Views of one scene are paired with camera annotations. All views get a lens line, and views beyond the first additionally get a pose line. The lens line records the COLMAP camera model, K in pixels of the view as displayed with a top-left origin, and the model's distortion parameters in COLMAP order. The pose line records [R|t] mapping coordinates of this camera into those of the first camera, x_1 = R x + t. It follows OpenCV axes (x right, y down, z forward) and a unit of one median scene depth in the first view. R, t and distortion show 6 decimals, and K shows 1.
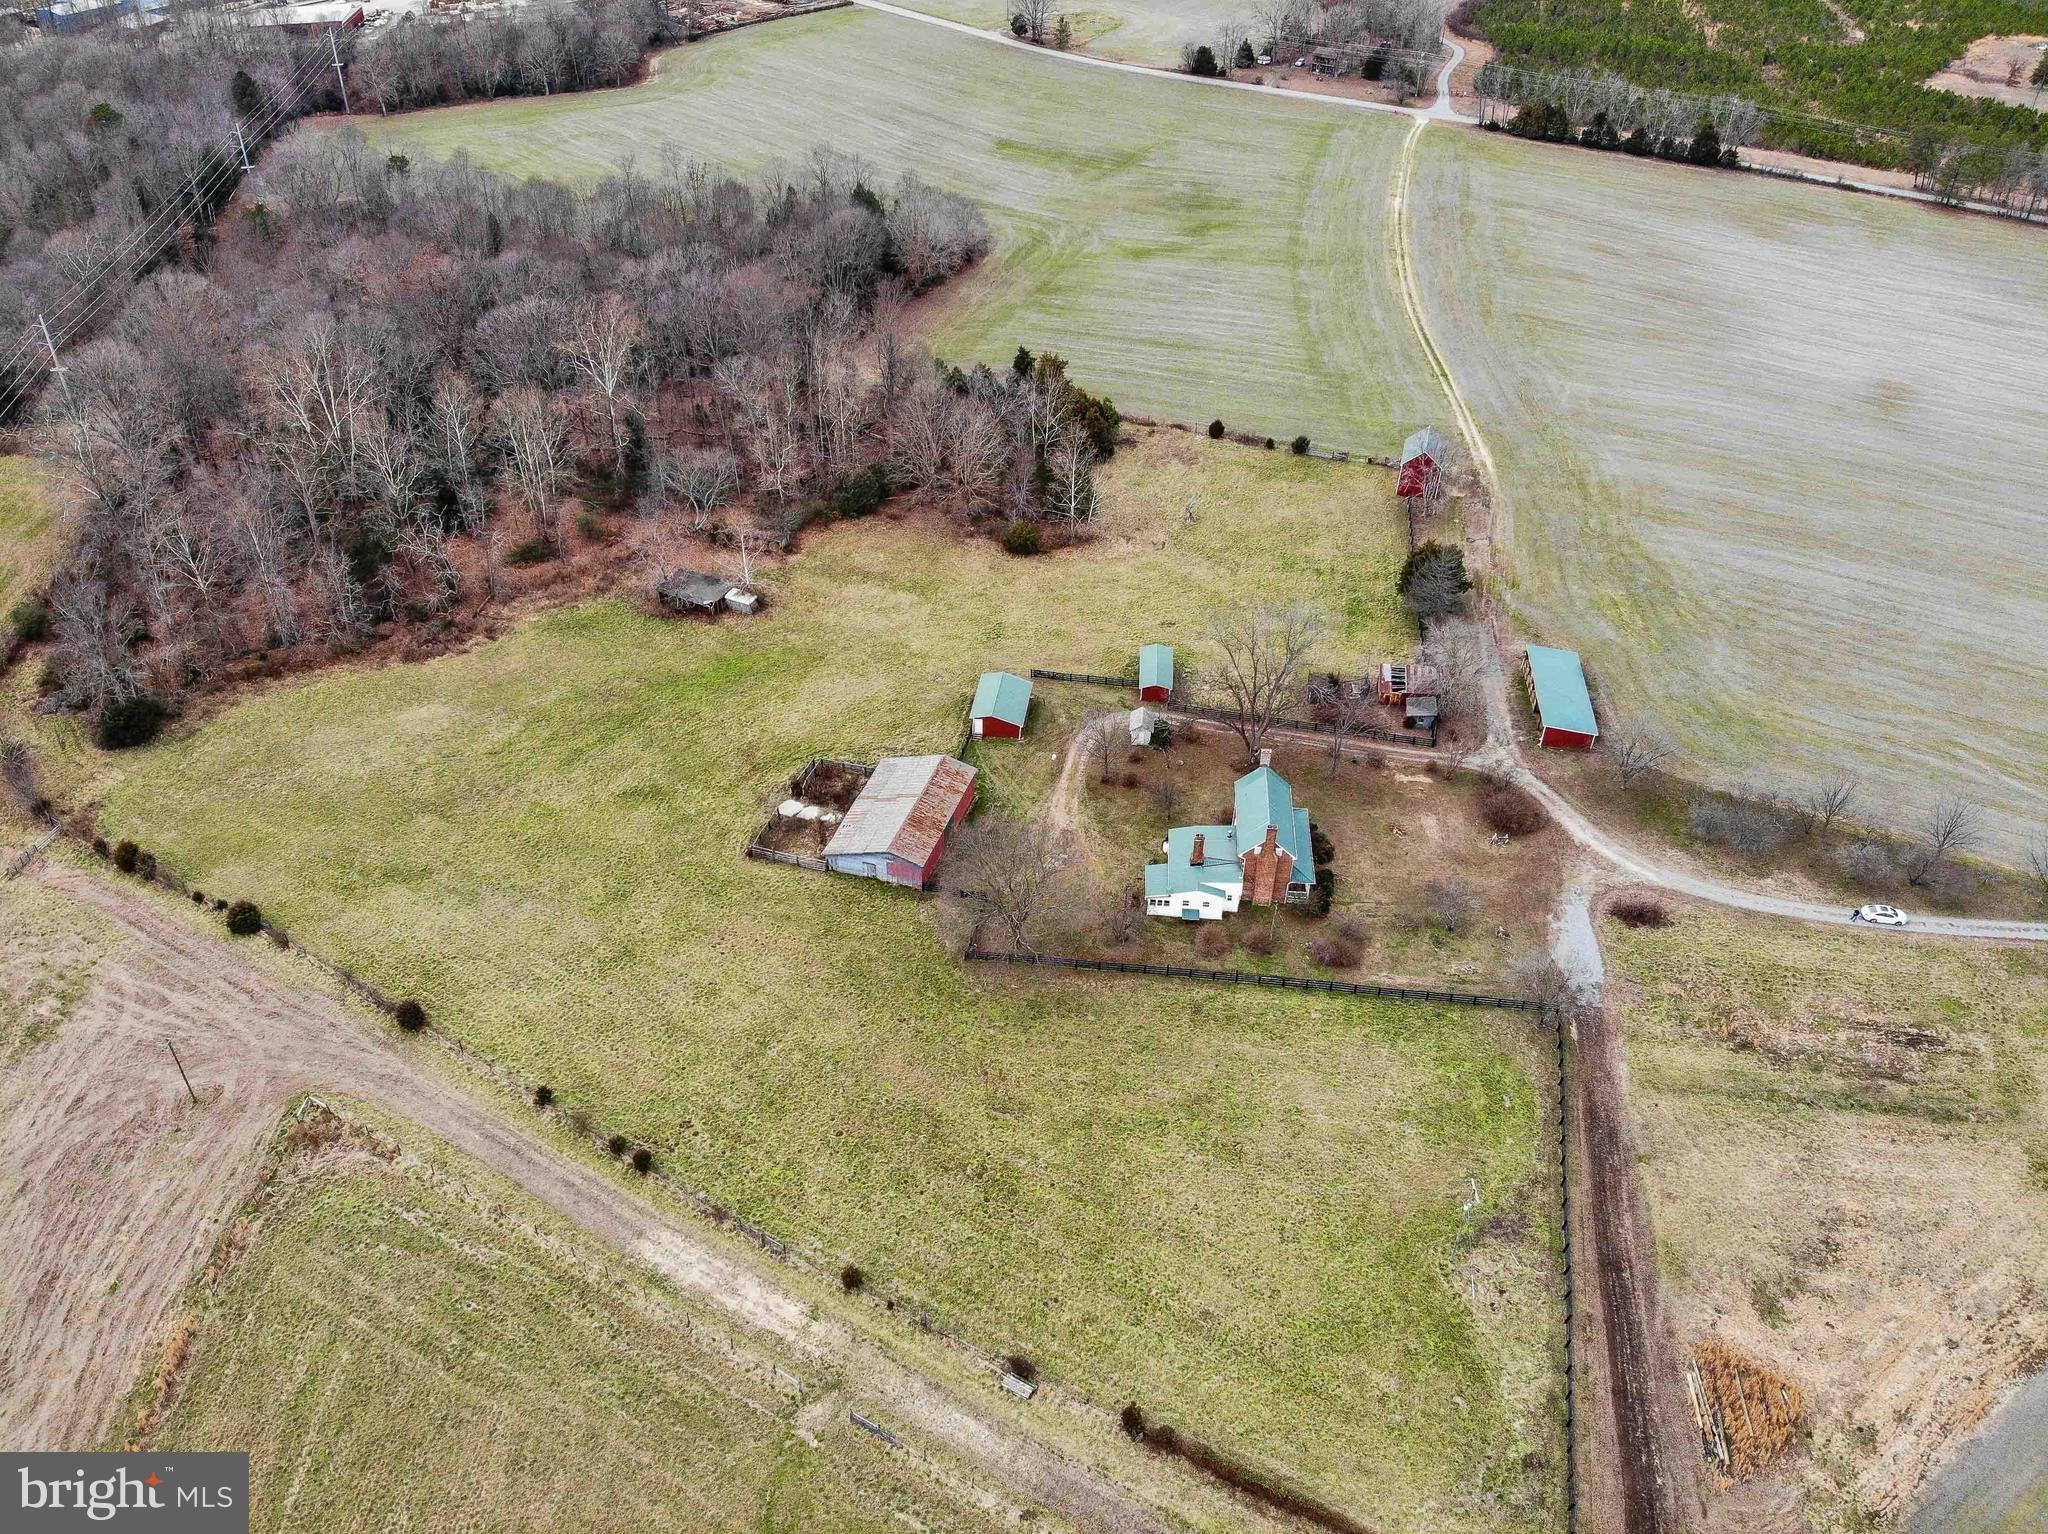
lens RADIAL K [[1492.6, 0, 1019.4], [0, 1492.6, 775.0], [0, 0, 1]] dist [0.113915, -0.280089]
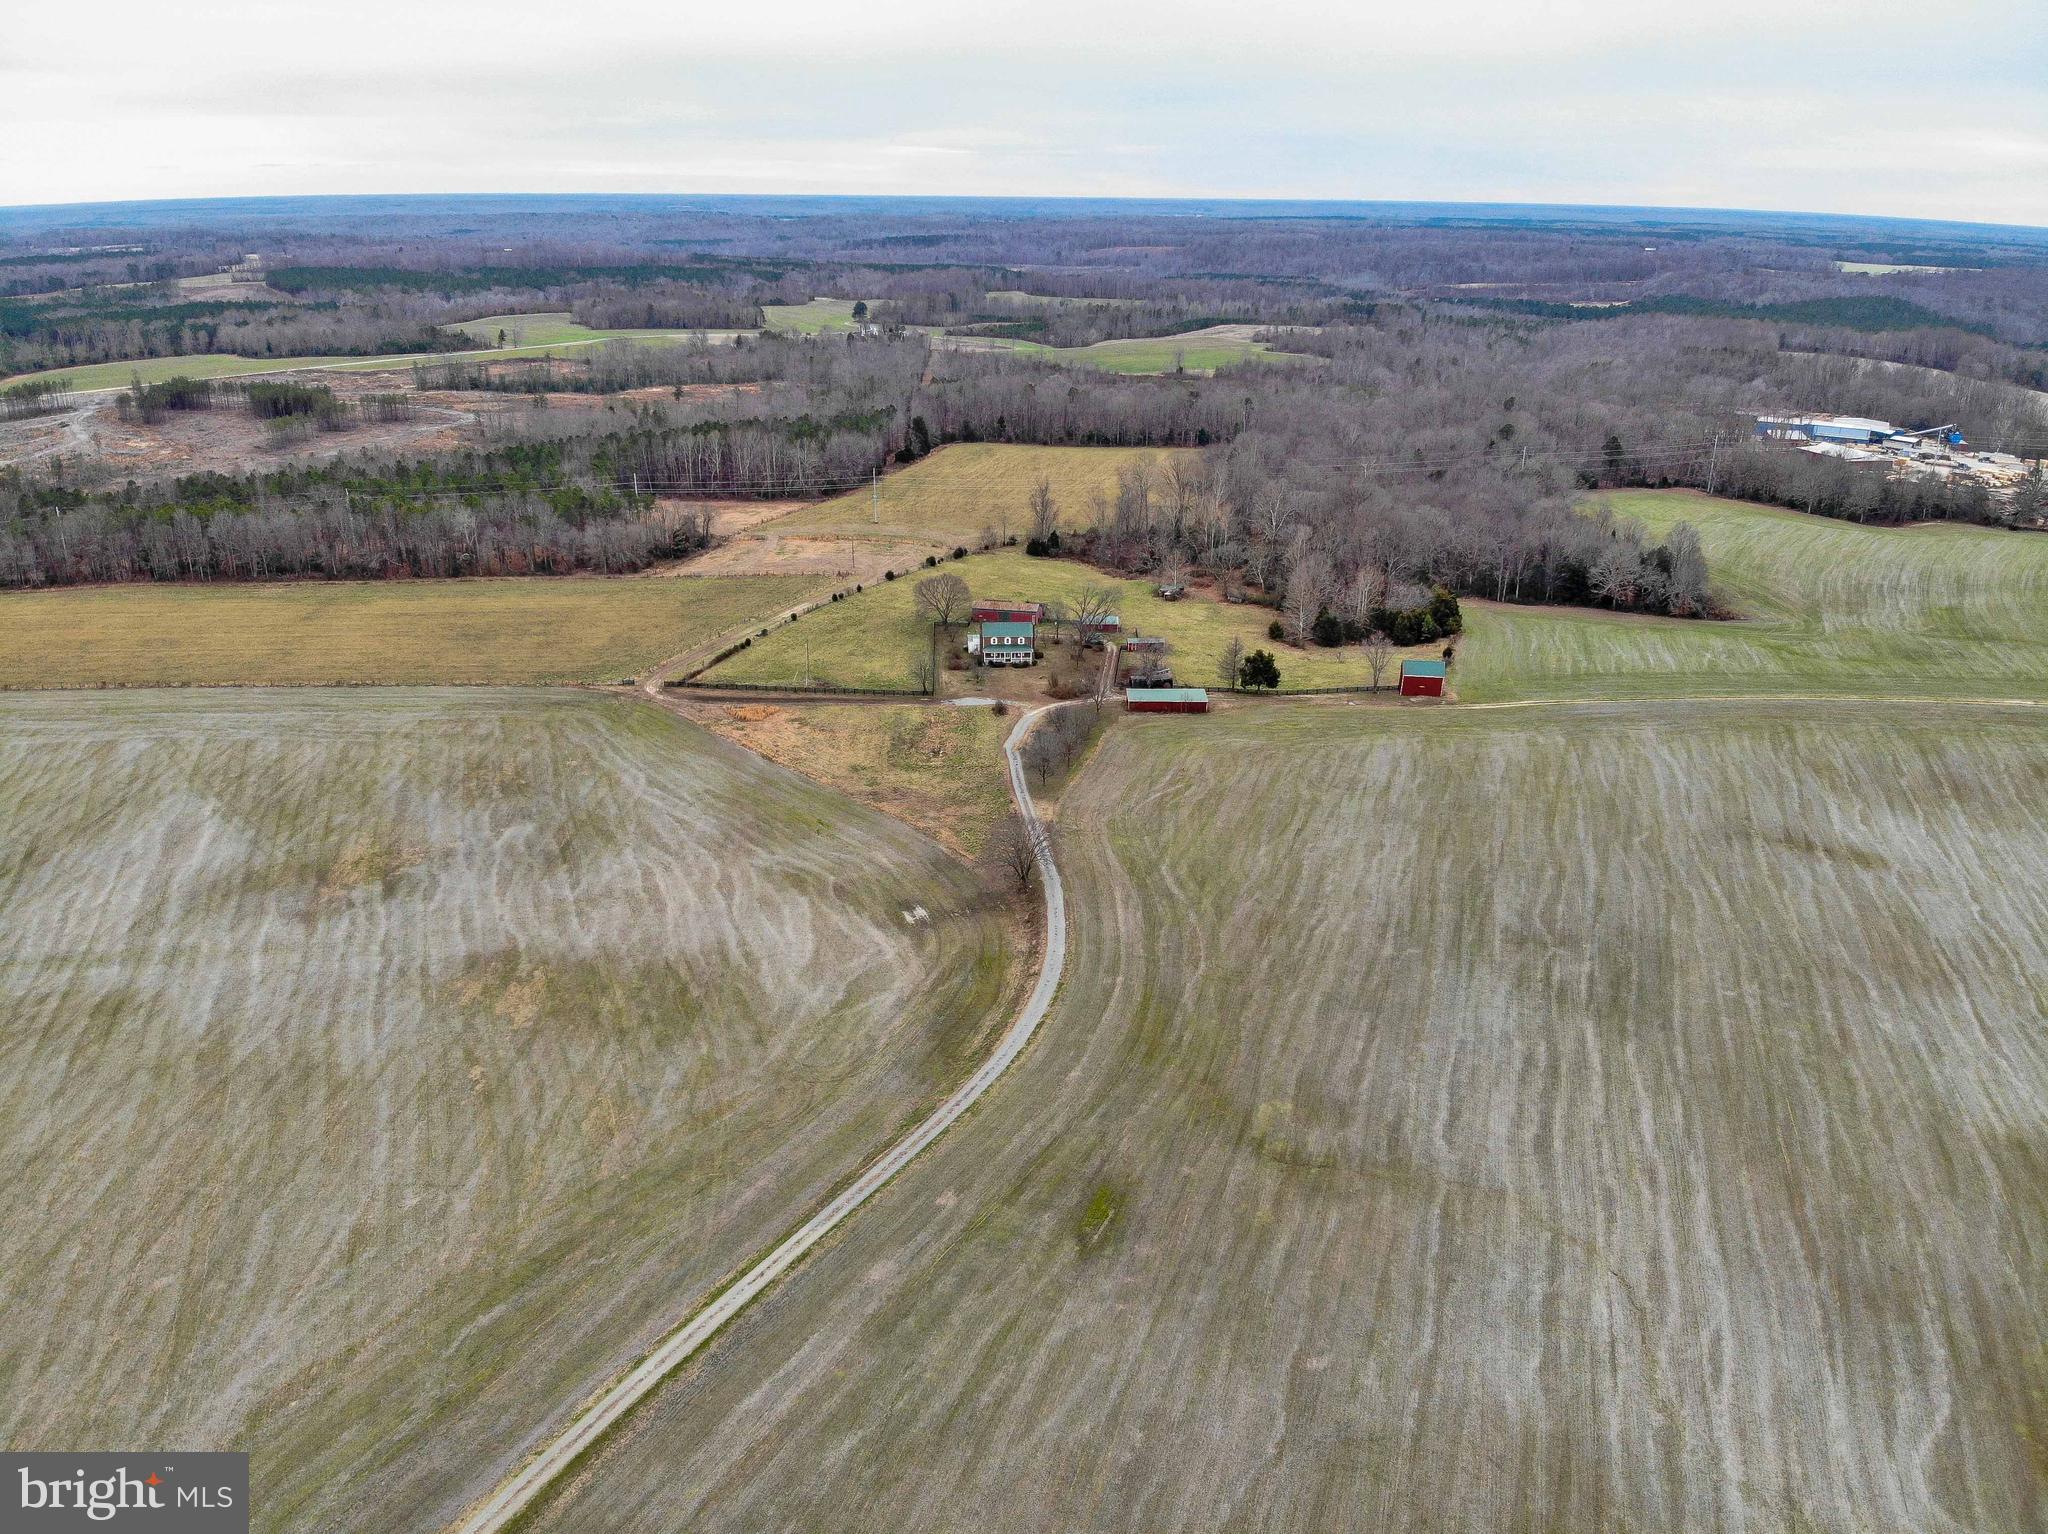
lens RADIAL K [[1492.6, 0, 1019.4], [0, 1492.6, 775.0], [0, 0, 1]] dist [0.113915, -0.280089]
pose [[0.142547, 0.348327, -0.926471, 2.713067], [-0.618764, 0.761938, 0.191264, -0.291829], [0.772536, 0.546003, 0.324144, 0.449825]]
